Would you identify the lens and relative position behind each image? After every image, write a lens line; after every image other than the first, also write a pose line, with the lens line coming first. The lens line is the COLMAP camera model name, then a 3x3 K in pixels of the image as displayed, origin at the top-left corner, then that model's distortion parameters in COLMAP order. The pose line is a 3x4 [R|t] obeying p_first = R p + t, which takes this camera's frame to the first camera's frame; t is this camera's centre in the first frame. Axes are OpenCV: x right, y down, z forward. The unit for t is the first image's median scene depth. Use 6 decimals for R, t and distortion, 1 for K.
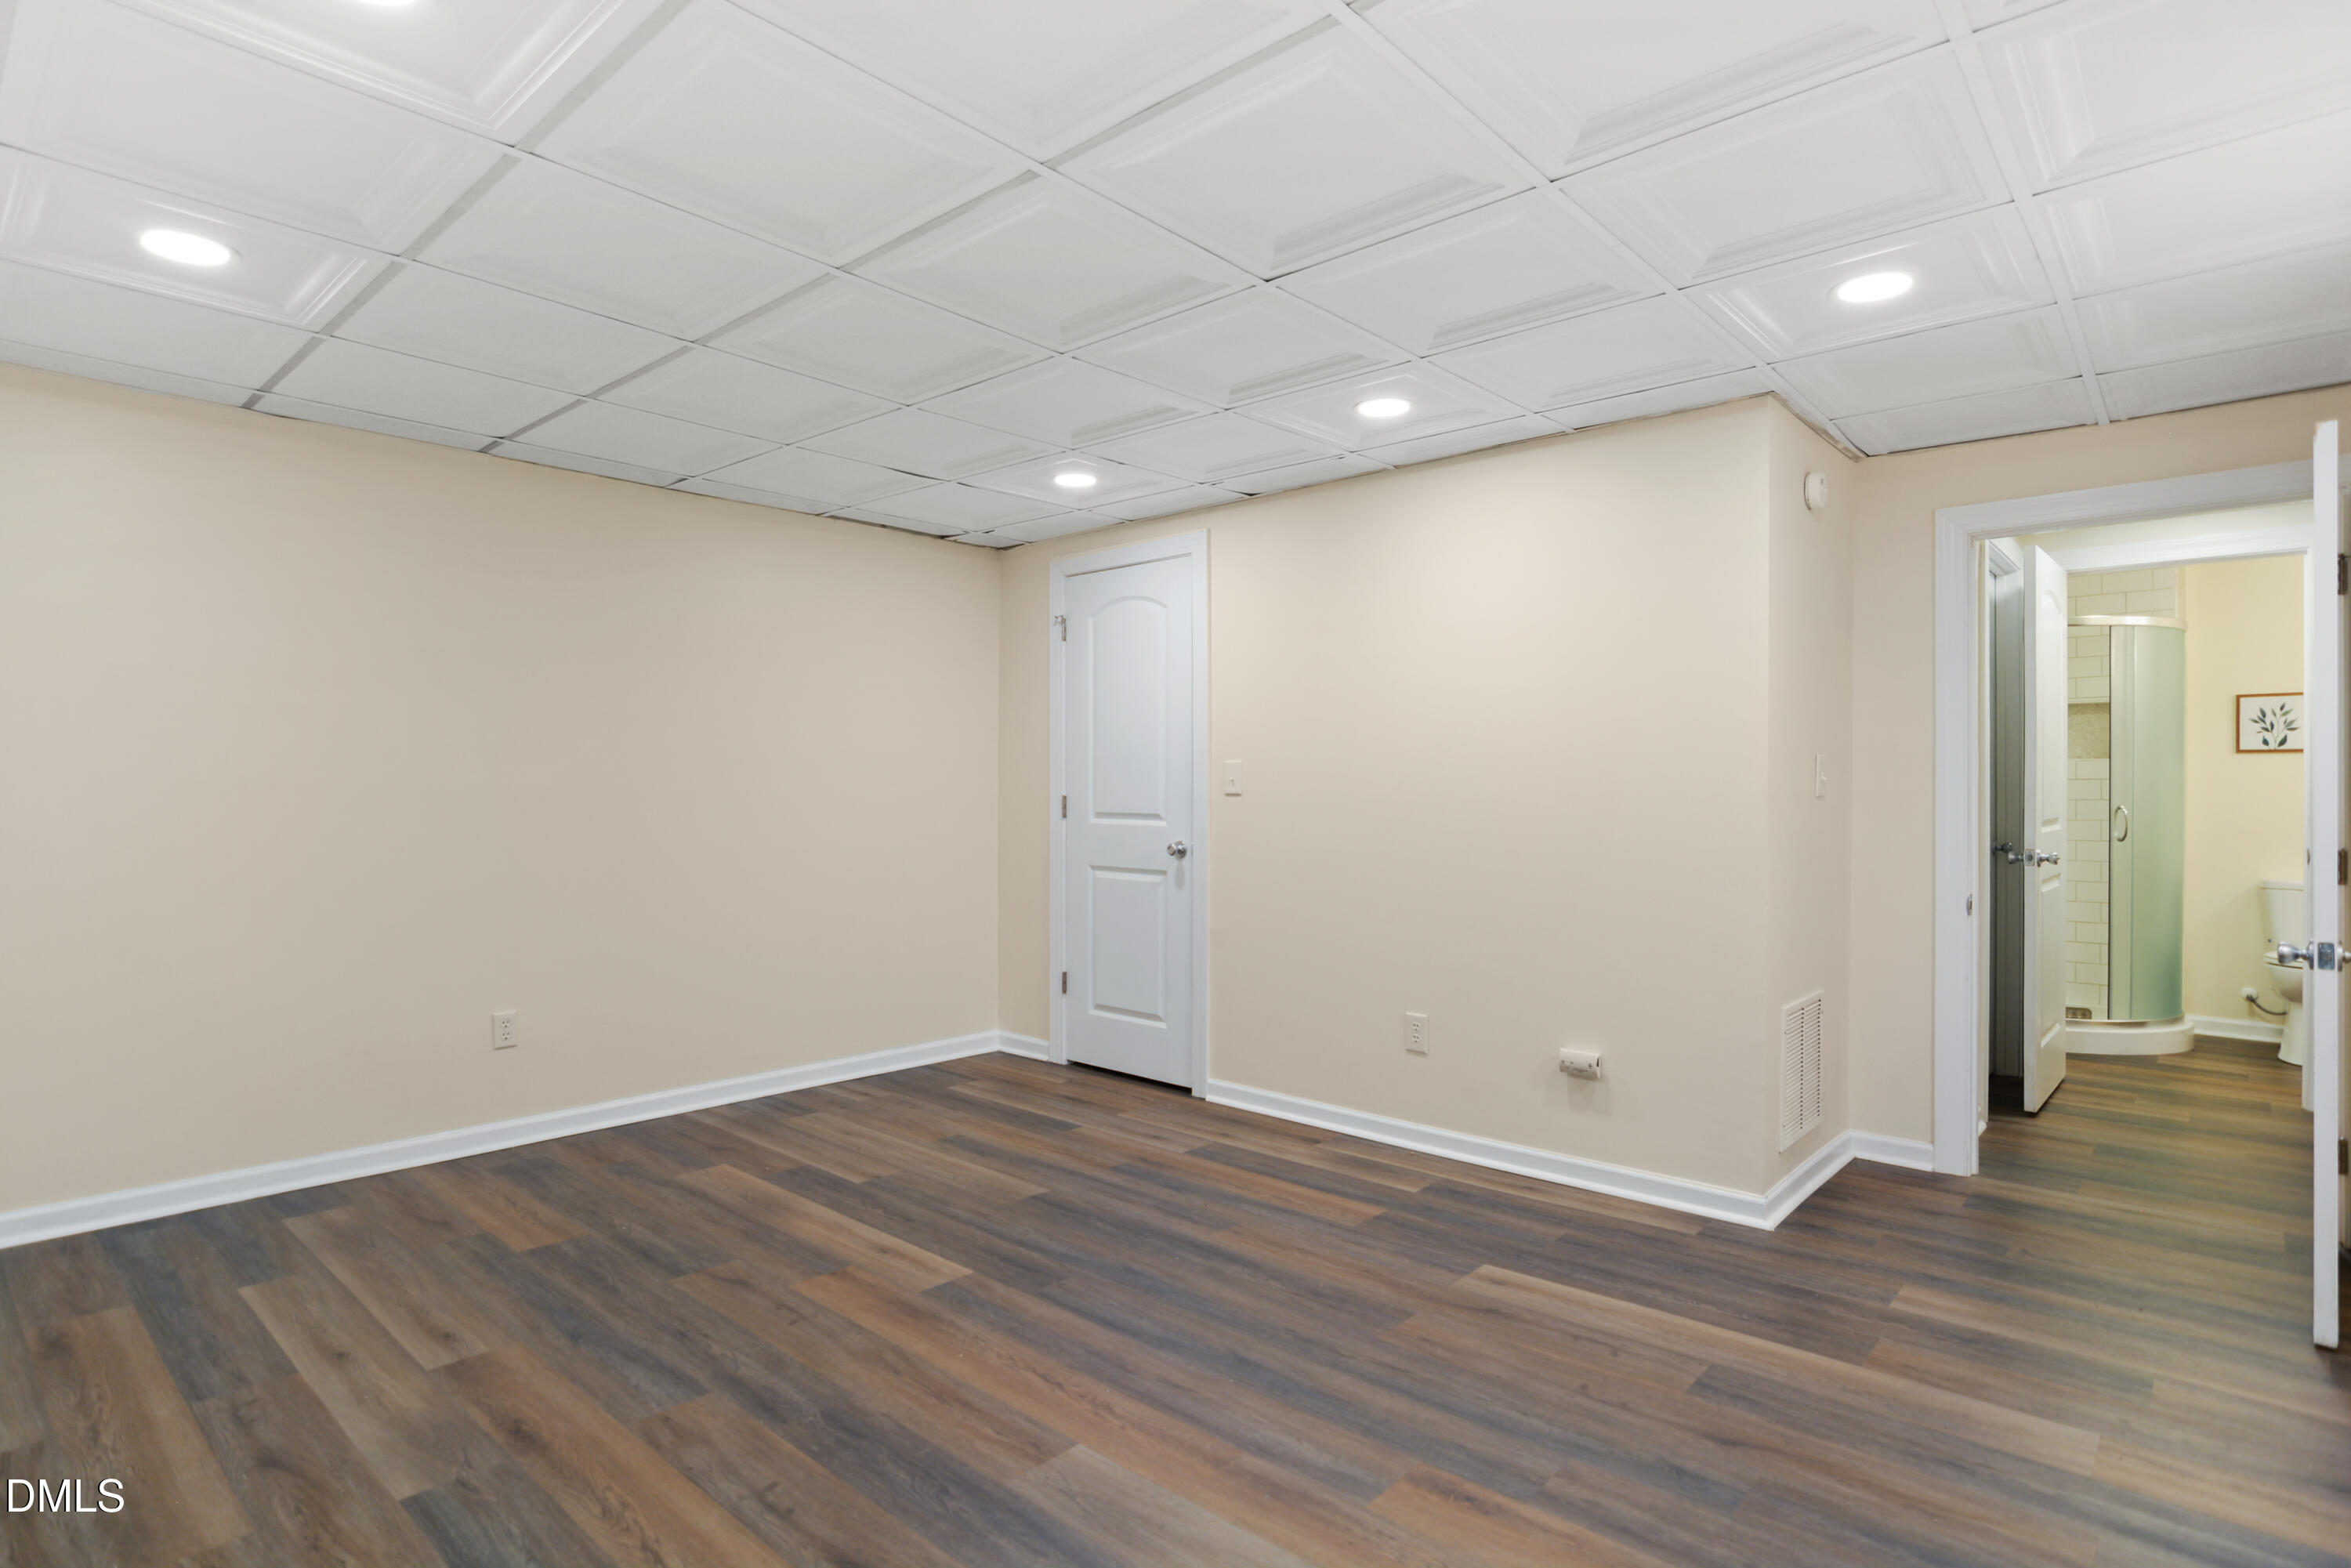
lens RADIAL K [[1207.6, 0, 1173.8], [0, 1207.6, 787.0], [0, 0, 1]] dist [0.001087, 0.000075]
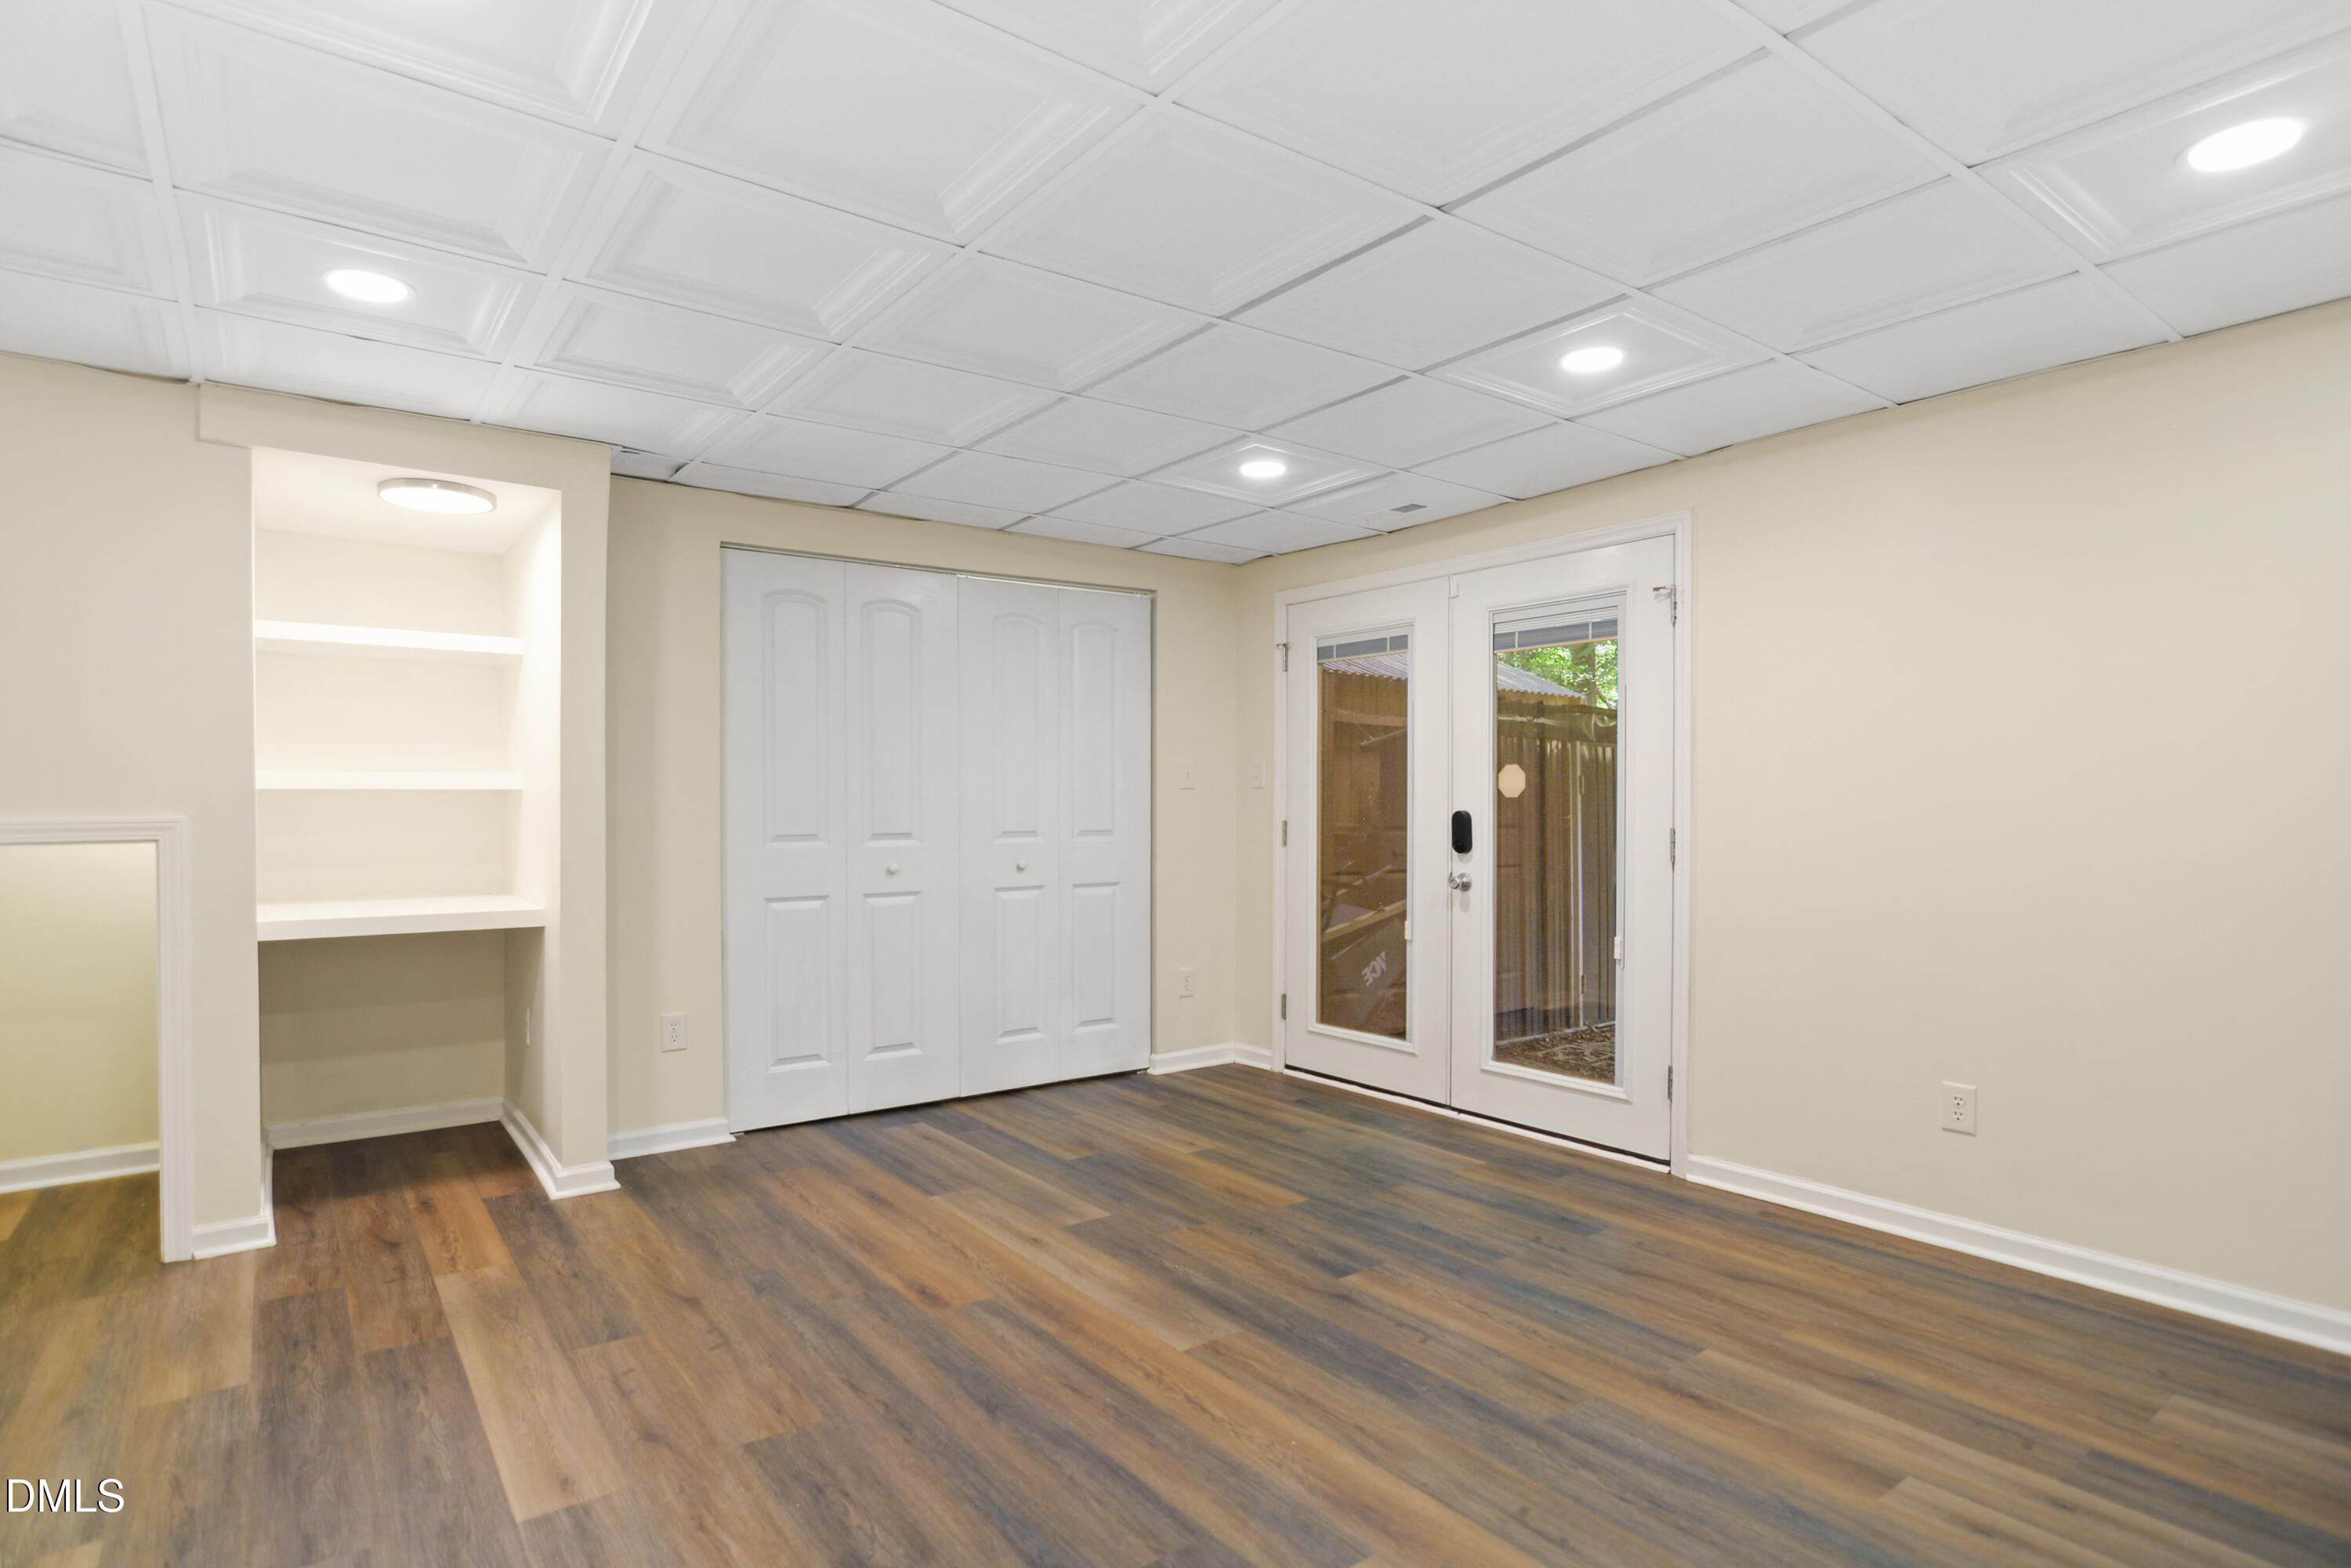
lens RADIAL K [[1207.6, 0, 1177.2], [0, 1207.6, 790.9], [0, 0, 1]] dist [0.001087, 0.000075]
pose [[-0.981463, -0.003419, 0.191624, -0.282197], [-0.004411, 0.999979, -0.004750, -0.000038], [-0.191603, -0.005507, -0.981457, 2.043239]]
